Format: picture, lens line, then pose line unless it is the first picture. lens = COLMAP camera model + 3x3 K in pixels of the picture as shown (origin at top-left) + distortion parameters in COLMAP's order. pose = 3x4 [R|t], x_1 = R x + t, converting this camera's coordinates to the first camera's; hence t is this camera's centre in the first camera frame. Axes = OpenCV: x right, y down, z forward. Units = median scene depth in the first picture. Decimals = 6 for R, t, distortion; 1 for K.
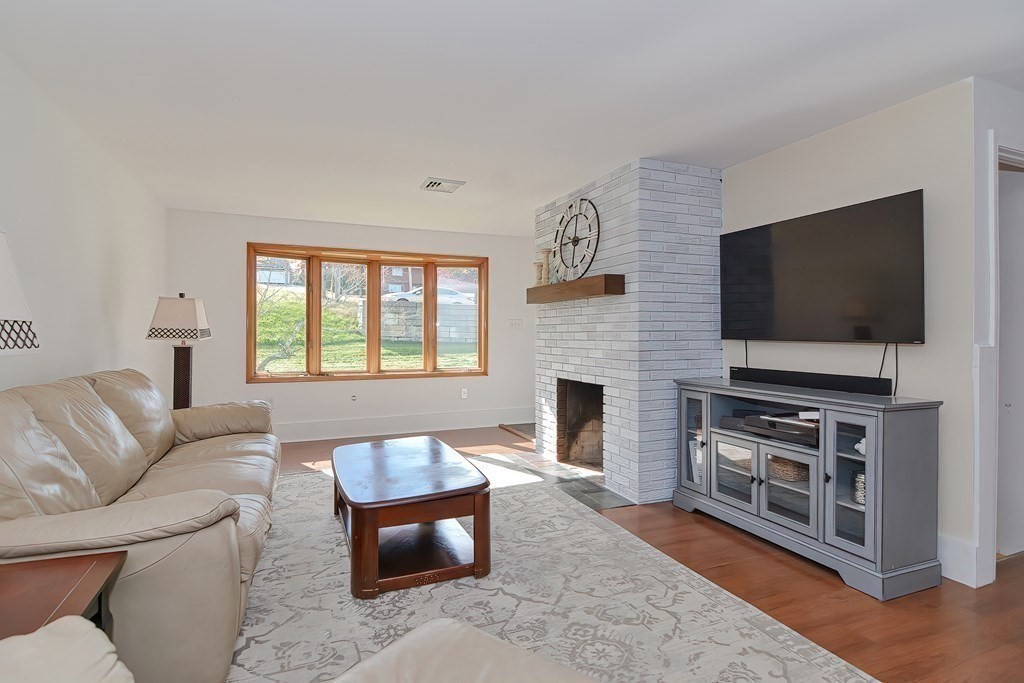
lens RADIAL K [[504.4, 0, 508.4], [0, 504.4, 333.7], [0, 0, 1]] dist [-0.000414, -0.000184]
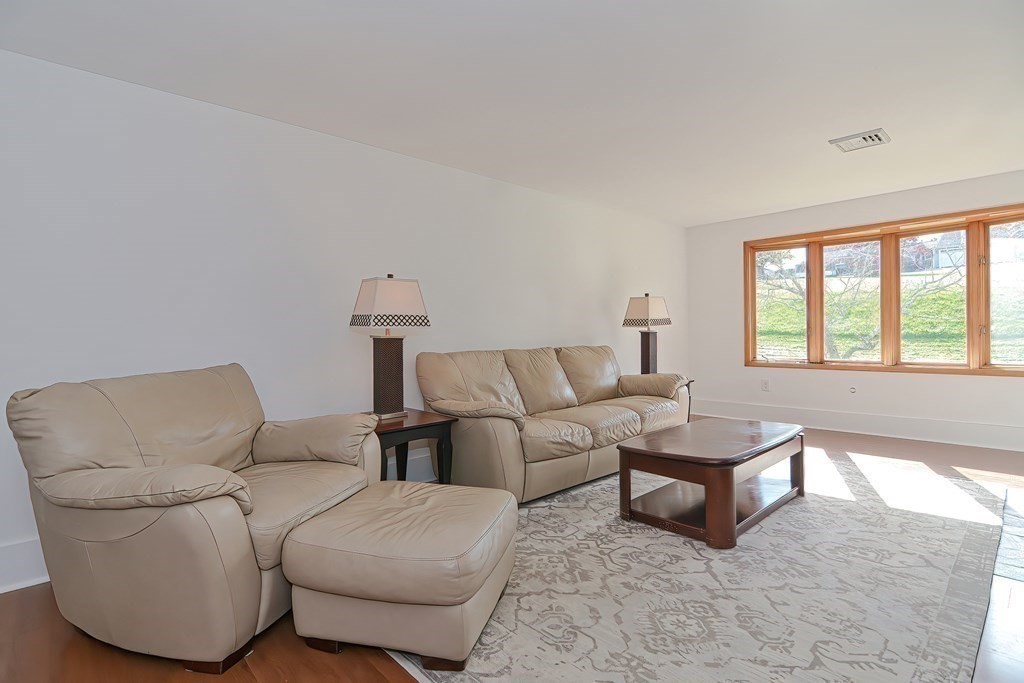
lens RADIAL K [[493.4, 0, 507.4], [0, 493.4, 331.7], [0, 0, 1]] dist [-0.001015, -0.008457]
pose [[0.345086, -0.009445, -0.938524, 0.538378], [0.016630, 0.999854, -0.003947, 0.025544], [0.938424, -0.014246, 0.345192, 0.184544]]
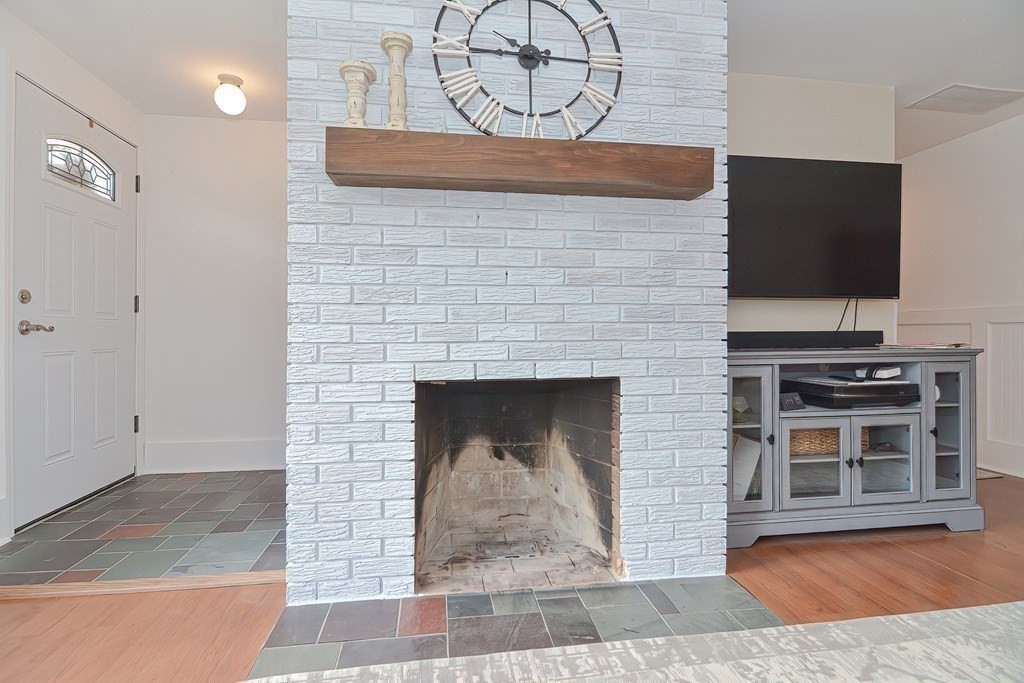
lens RADIAL K [[493.4, 0, 507.4], [0, 493.4, 331.7], [0, 0, 1]] dist [-0.001015, -0.008457]
pose [[0.258224, -0.001031, 0.966084, -0.353562], [0.004877, 0.999988, -0.000236, 0.067454], [-0.966073, 0.004773, 0.258226, 1.137427]]
